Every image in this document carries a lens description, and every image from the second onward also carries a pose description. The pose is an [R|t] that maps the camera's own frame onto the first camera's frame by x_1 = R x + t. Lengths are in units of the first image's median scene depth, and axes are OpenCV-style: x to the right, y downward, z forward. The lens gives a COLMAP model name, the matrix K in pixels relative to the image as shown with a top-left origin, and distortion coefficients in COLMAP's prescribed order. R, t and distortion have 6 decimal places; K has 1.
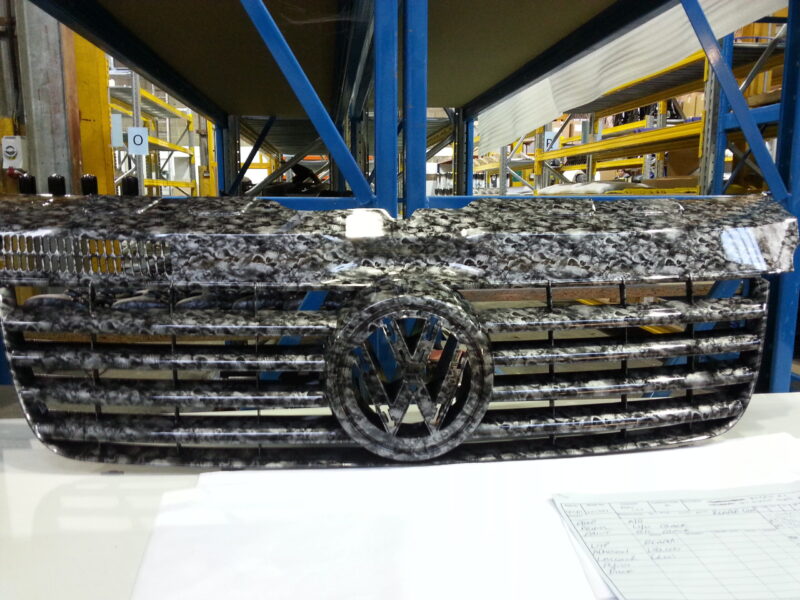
lens RADIAL K [[661.2, 0, 401.2], [0, 661.2, 299.8], [0, 0, 1]] dist [-0.006184, -0.035517]
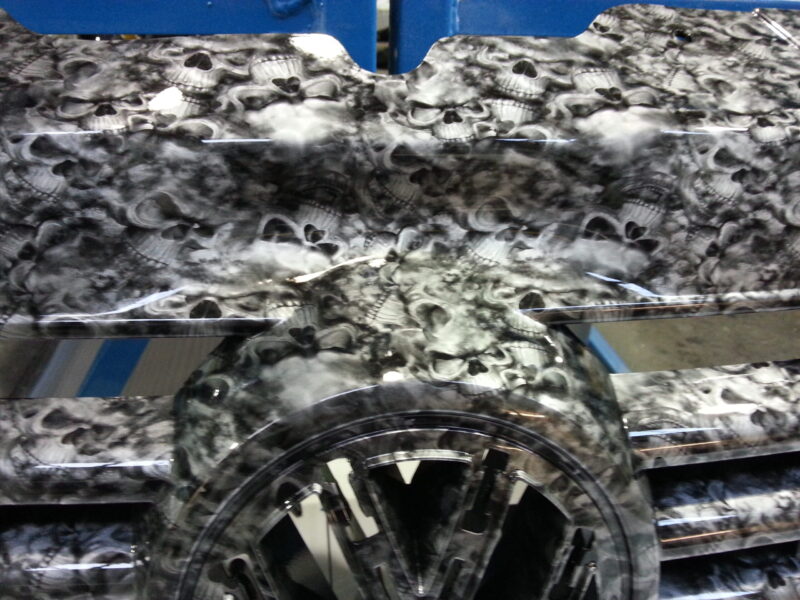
lens RADIAL K [[661.2, 0, 394.7], [0, 661.2, 299.9], [0, 0, 1]] dist [-0.006184, -0.035517]
pose [[0.999497, 0.015681, 0.027549, -0.004952], [-0.023321, 0.952385, 0.304005, -0.118645], [-0.021470, -0.304494, 0.952272, 0.688625]]
